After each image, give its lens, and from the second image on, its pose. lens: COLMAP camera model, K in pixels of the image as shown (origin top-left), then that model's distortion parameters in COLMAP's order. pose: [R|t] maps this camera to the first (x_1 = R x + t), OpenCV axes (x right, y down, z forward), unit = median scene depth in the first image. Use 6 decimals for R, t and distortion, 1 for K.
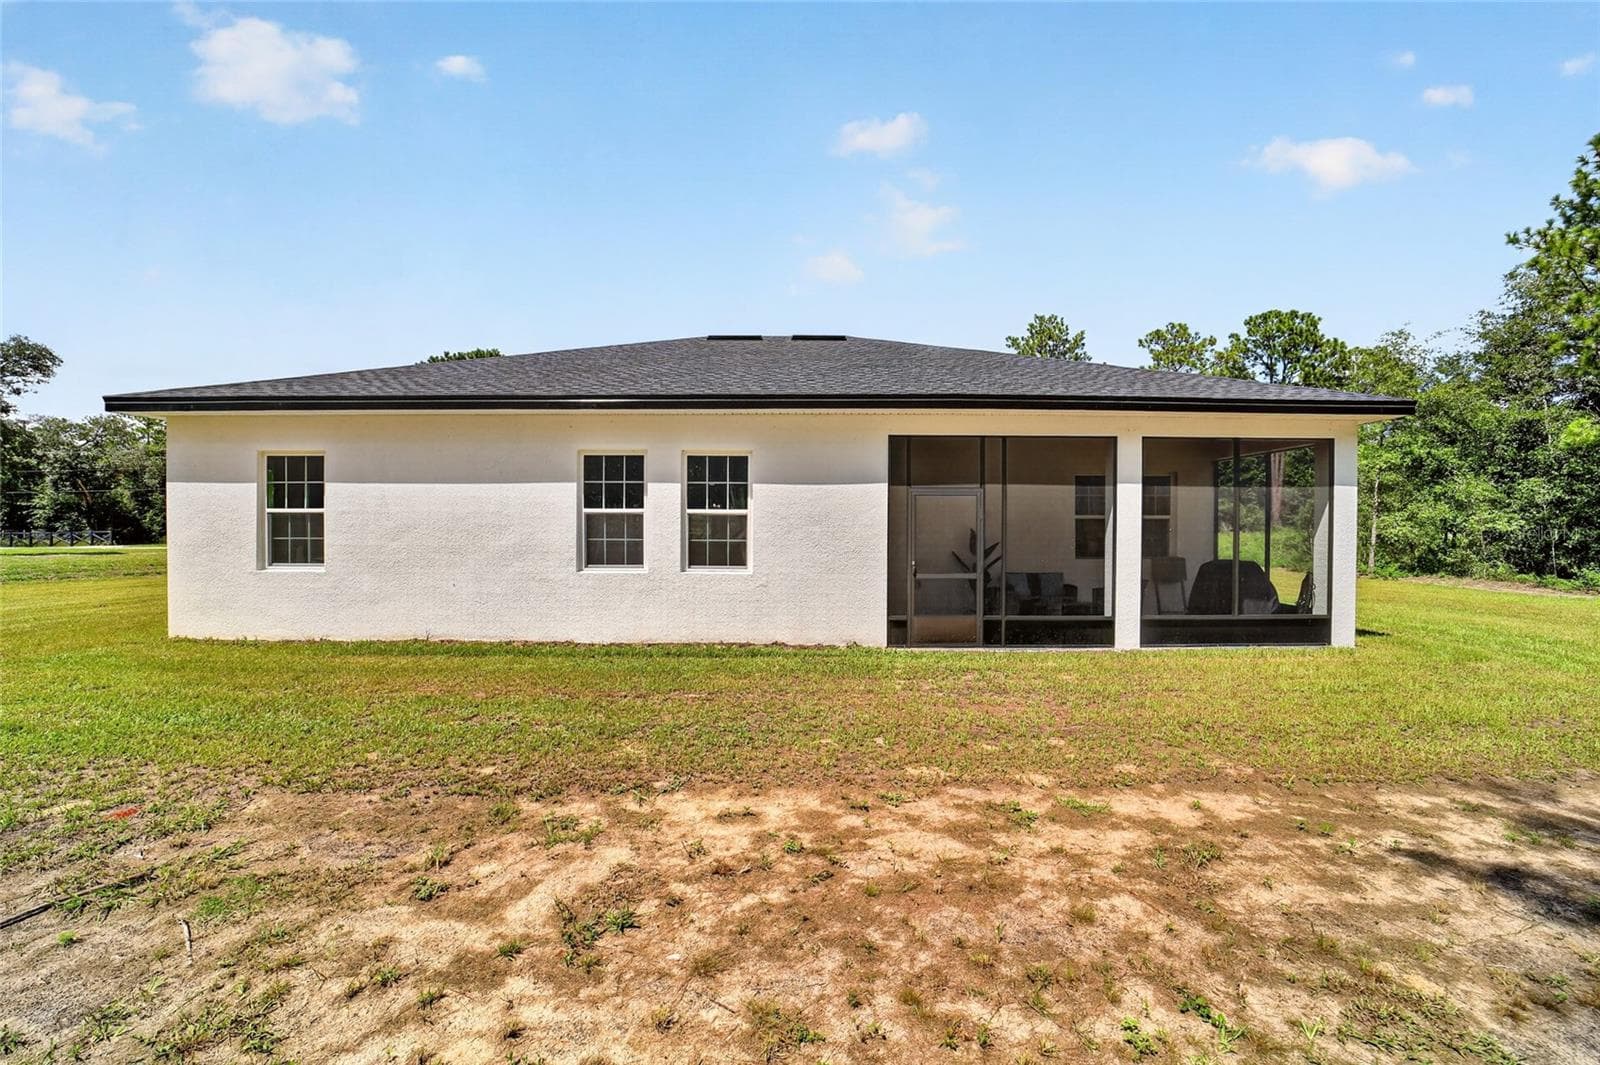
lens RADIAL K [[619.0, 0, 797.9], [0, 619.0, 536.4], [0, 0, 1]] dist [-0.037661, 0.008842]
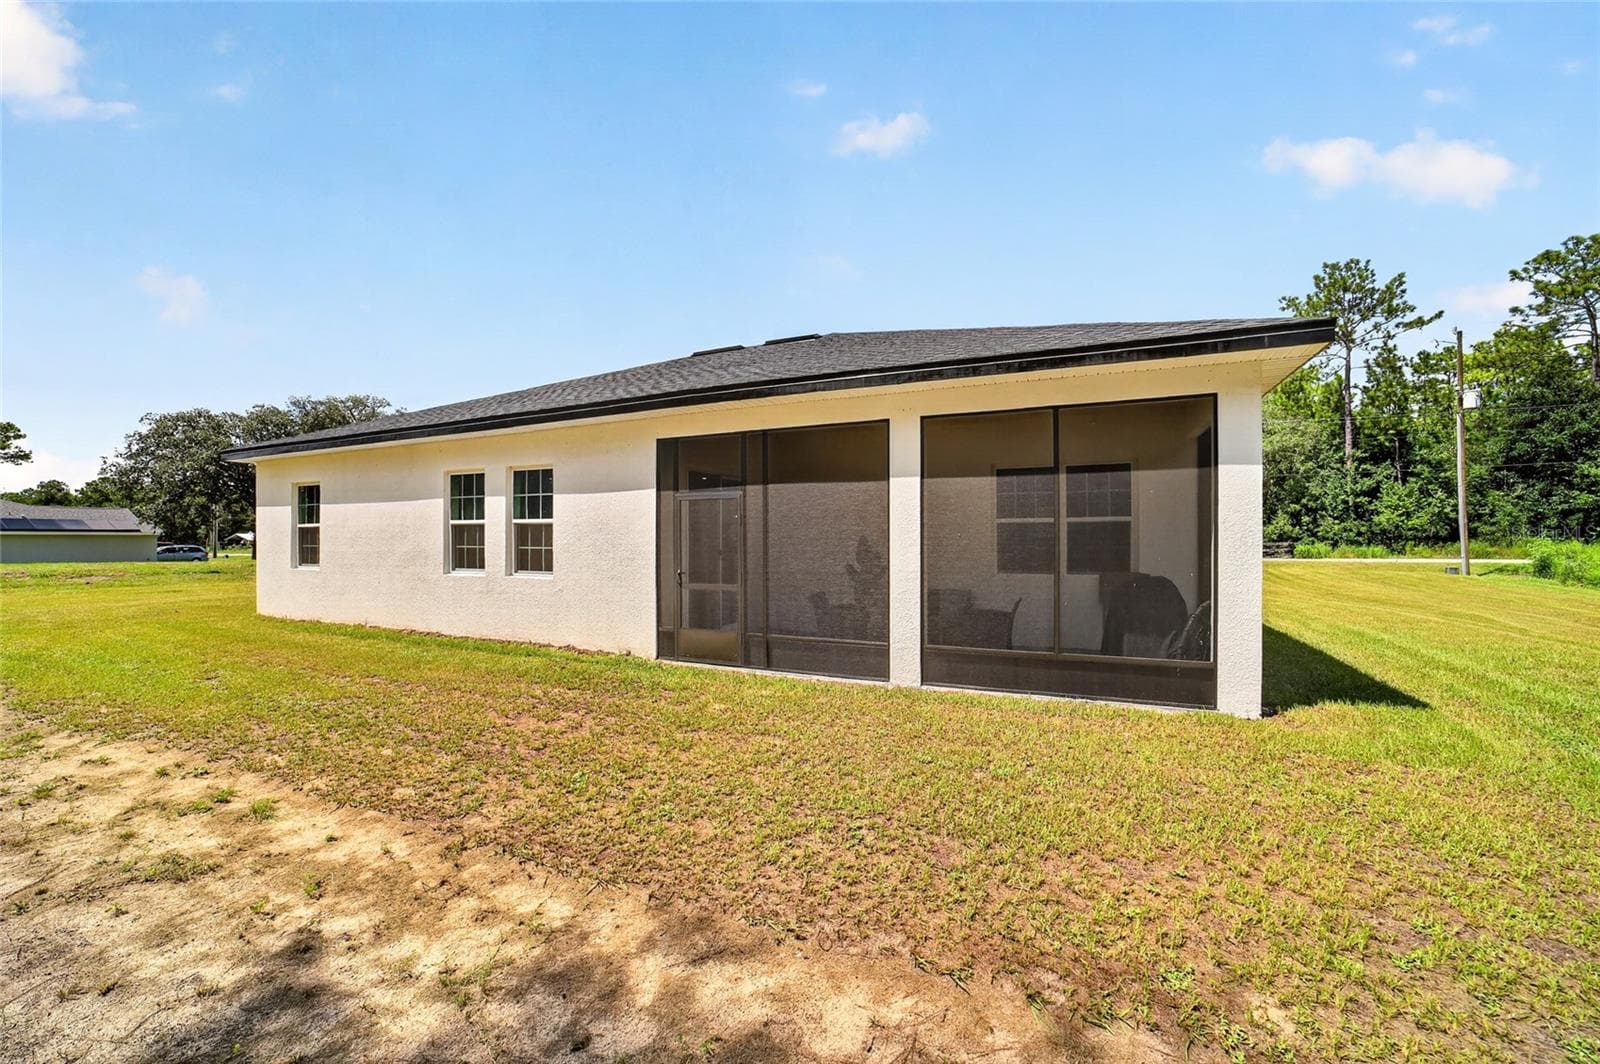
lens RADIAL K [[624.8, 0, 801.9], [0, 624.8, 540.6], [0, 0, 1]] dist [-0.039401, 0.009740]
pose [[0.910280, -0.002026, -0.413989, 0.749450], [-0.002775, 0.999936, -0.010996, 0.005375], [0.413985, 0.011158, 0.910215, 0.208502]]
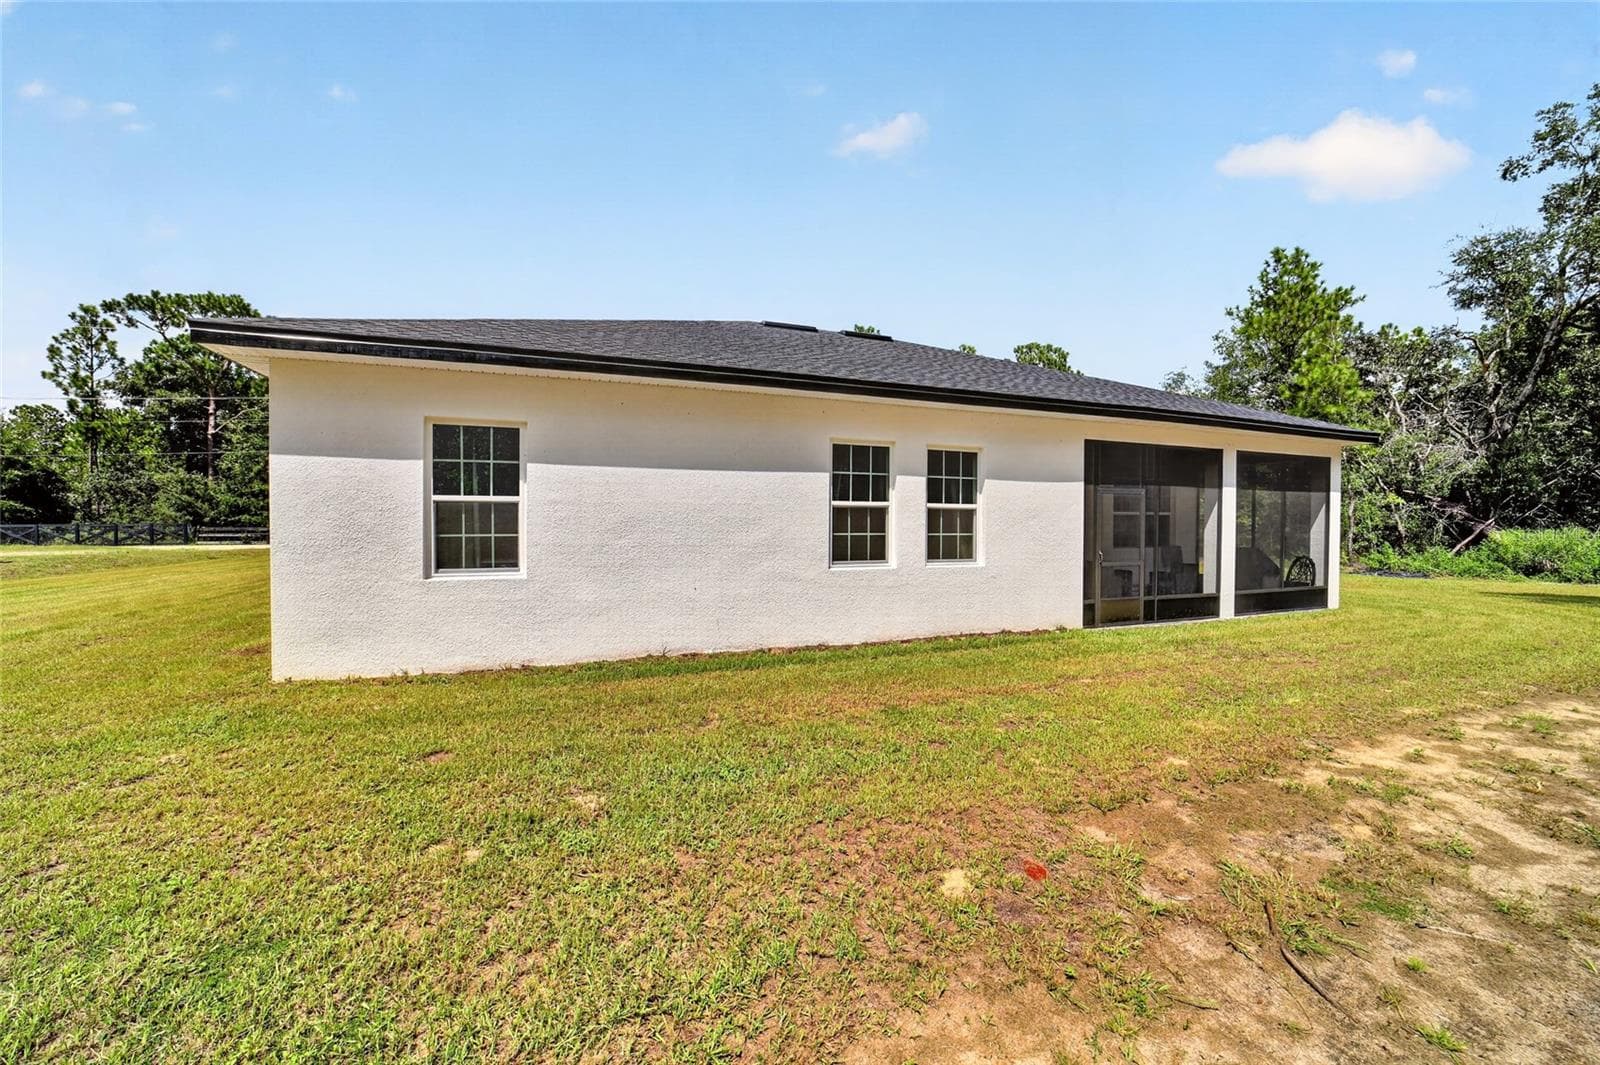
lens RADIAL K [[619.0, 0, 797.9], [0, 619.0, 536.4], [0, 0, 1]] dist [-0.037661, 0.008842]
pose [[0.934496, -0.007459, 0.355896, -0.729780], [0.004421, 0.999947, 0.009351, -0.000531], [-0.355946, -0.007165, 0.934479, 0.143875]]
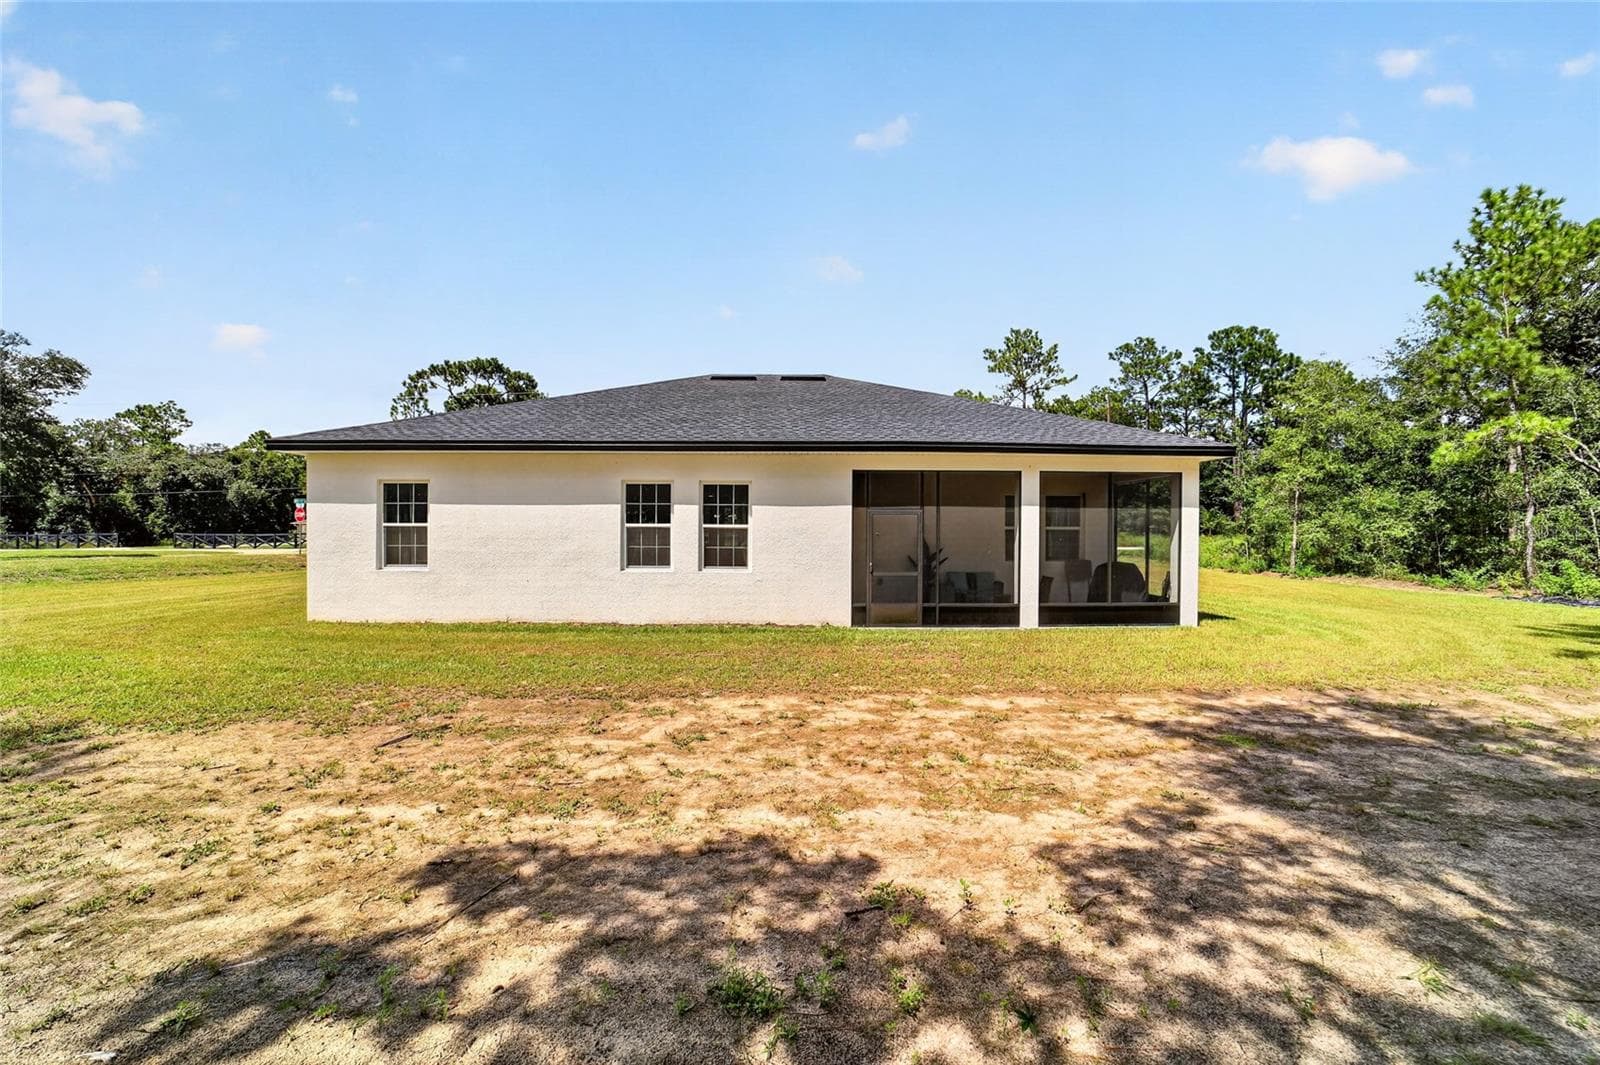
lens RADIAL K [[619.0, 0, 797.9], [0, 619.0, 536.4], [0, 0, 1]] dist [-0.037661, 0.008842]
pose [[0.999807, 0.000934, 0.019603, 0.000555], [-0.000884, 0.999996, -0.002543, -0.014280], [-0.019605, 0.002526, 0.999805, -0.348931]]
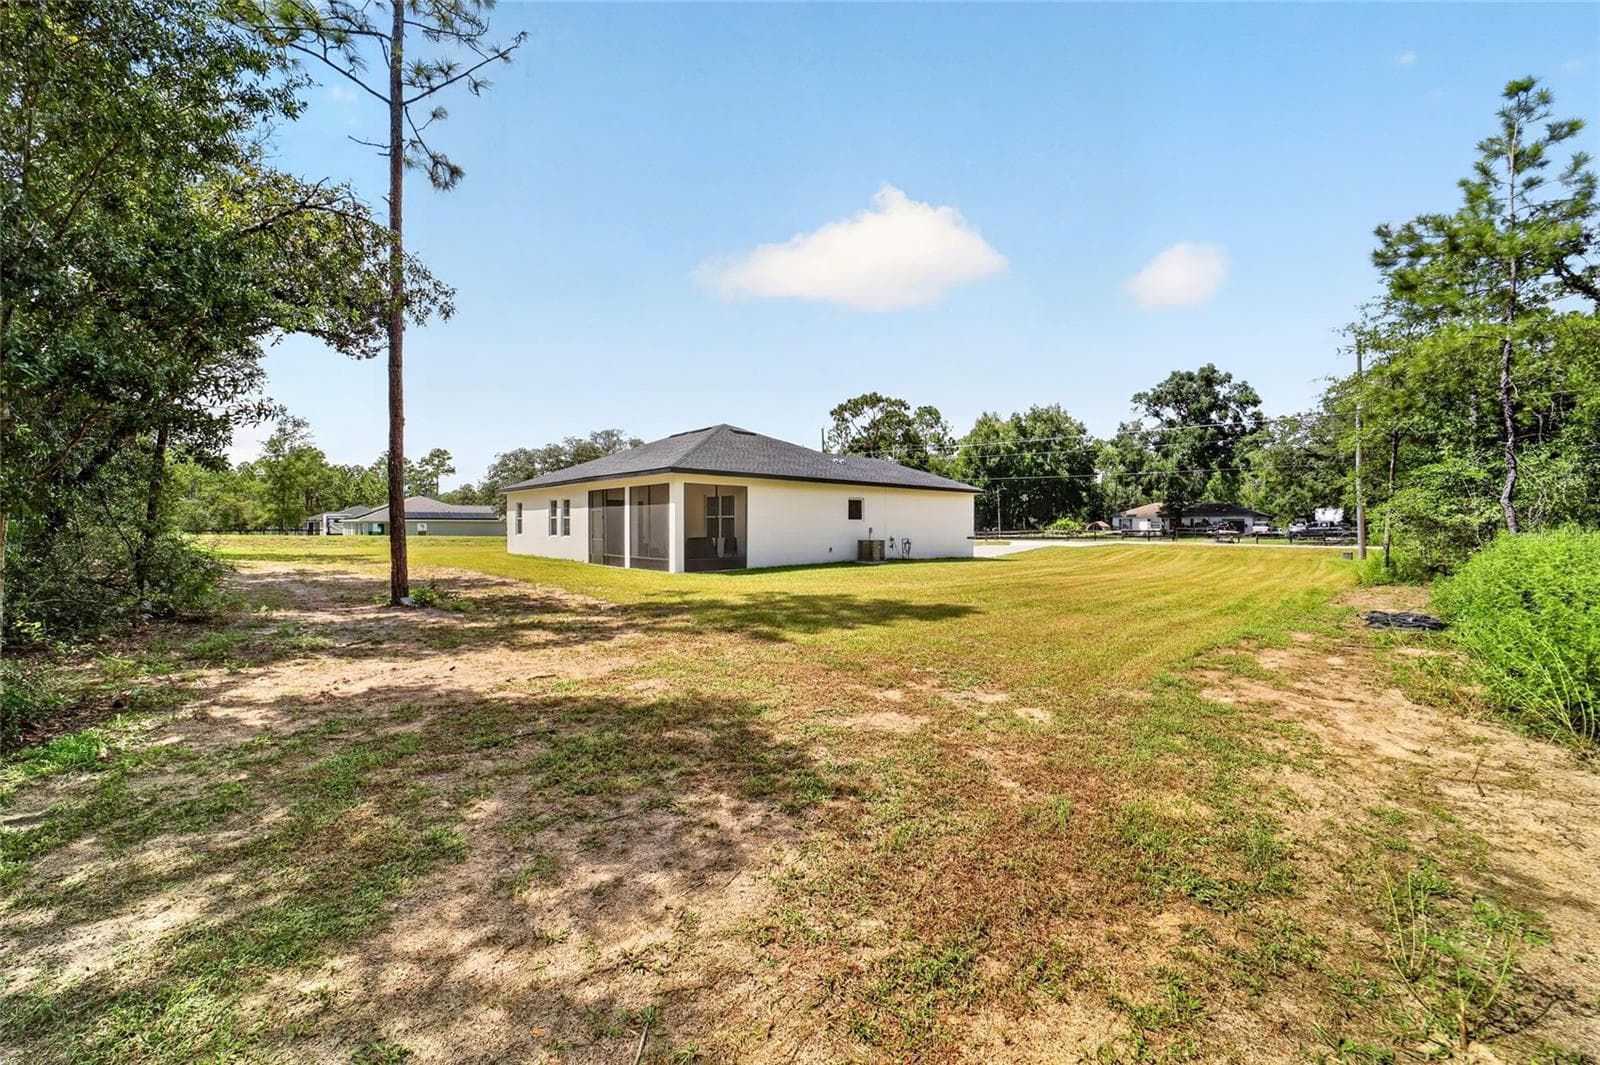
lens RADIAL K [[614.3, 0, 786.0], [0, 614.3, 532.7], [0, 0, 1]] dist [-0.008159, -0.000030]
pose [[0.664452, 0.008508, -0.747283, 2.922712], [-0.012415, 0.999923, 0.000346, 0.023591], [0.747228, 0.009048, 0.664506, -0.228434]]
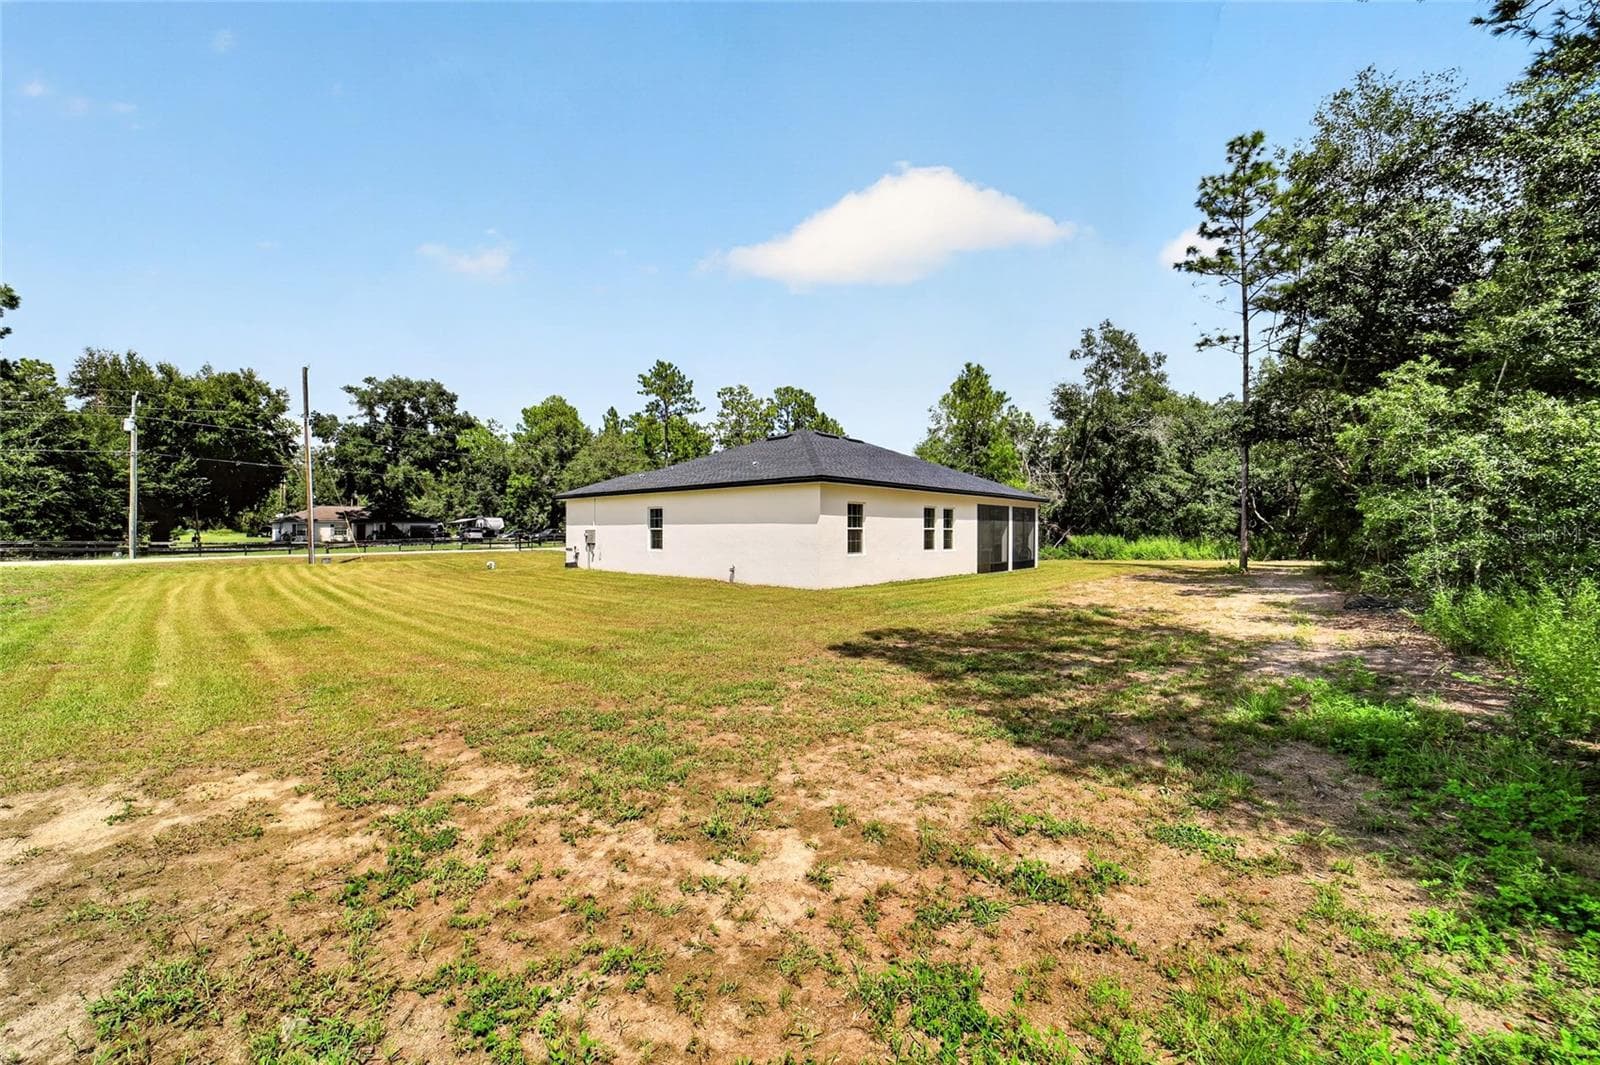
lens RADIAL K [[624.8, 0, 801.9], [0, 624.8, 541.1], [0, 0, 1]] dist [-0.039401, 0.009740]
pose [[0.665349, -0.013817, 0.746405, -2.686321], [0.012151, 0.999897, 0.007678, -0.014614], [-0.746434, 0.003961, 0.665448, -0.386147]]
